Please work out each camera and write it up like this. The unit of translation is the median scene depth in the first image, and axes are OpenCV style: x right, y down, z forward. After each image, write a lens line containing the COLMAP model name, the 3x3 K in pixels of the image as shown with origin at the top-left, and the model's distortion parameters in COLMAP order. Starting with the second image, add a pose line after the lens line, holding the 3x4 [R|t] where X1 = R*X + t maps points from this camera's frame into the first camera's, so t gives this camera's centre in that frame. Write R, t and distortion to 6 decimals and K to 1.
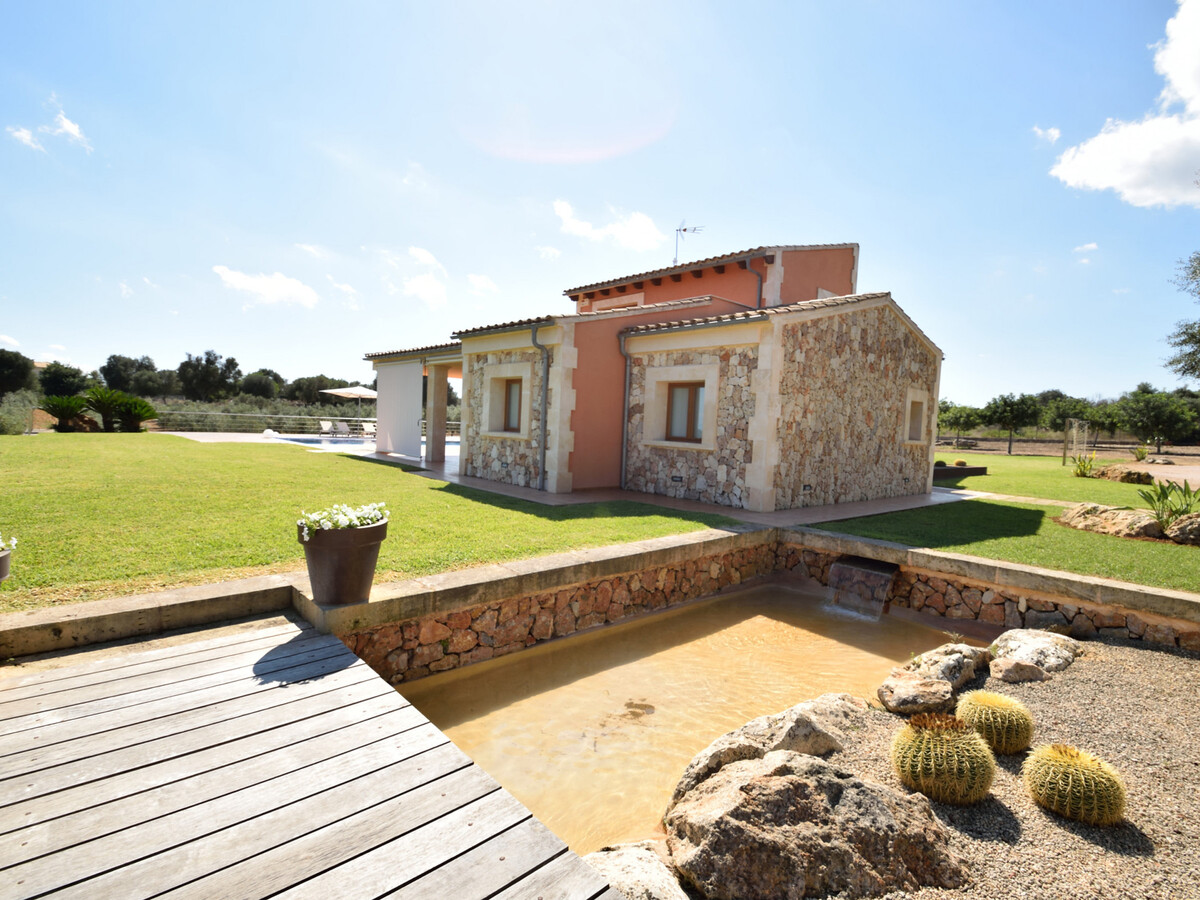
lens RADIAL K [[583.8, 0, 600.0], [0, 583.8, 450.0], [0, 0, 1]] dist [0.002196, -0.010079]
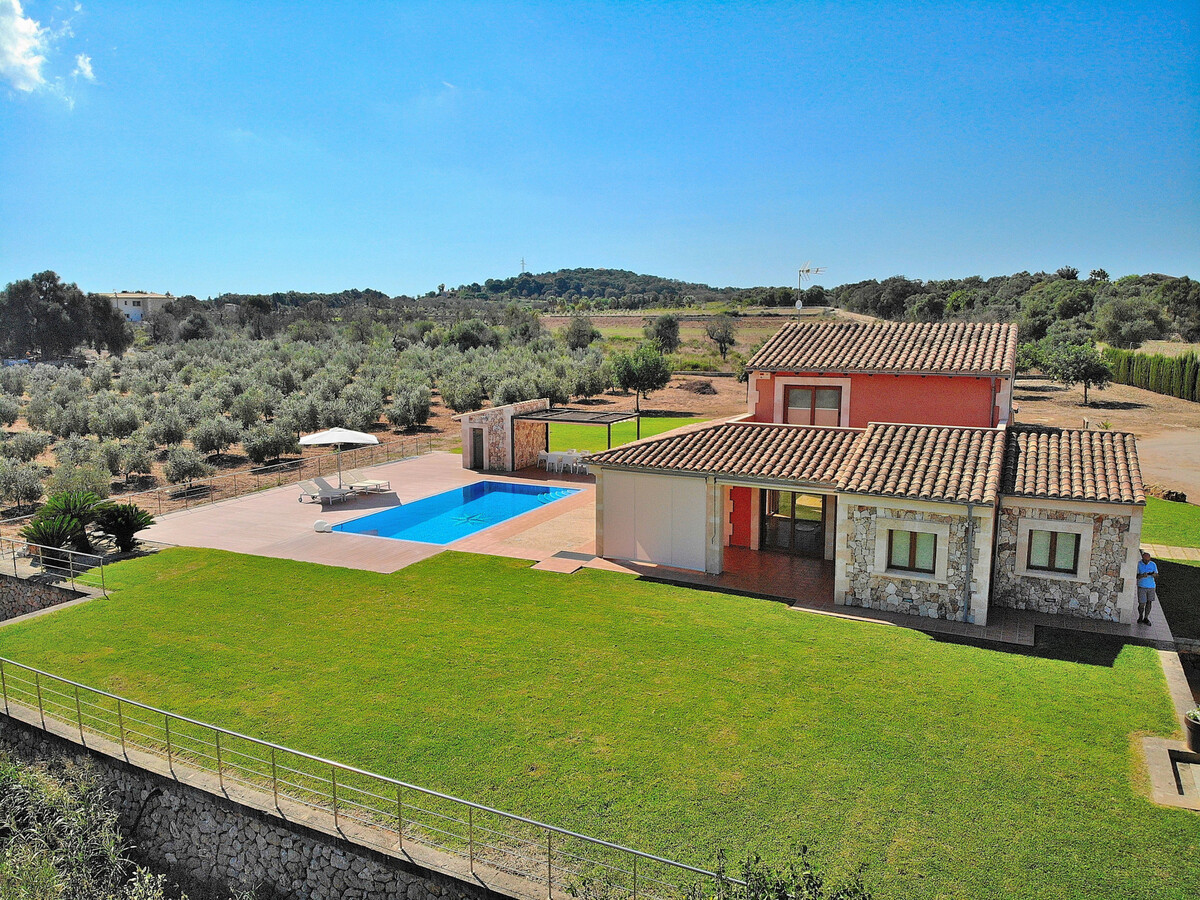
lens RADIAL K [[857.7, 0, 600.0], [0, 857.7, 450.0], [0, 0, 1]] dist [0.000026, -0.001518]
pose [[0.935860, -0.098004, 0.338469, -1.486146], [0.061824, 0.991312, 0.116092, -0.592193], [-0.346906, -0.087720, 0.933789, -0.482664]]
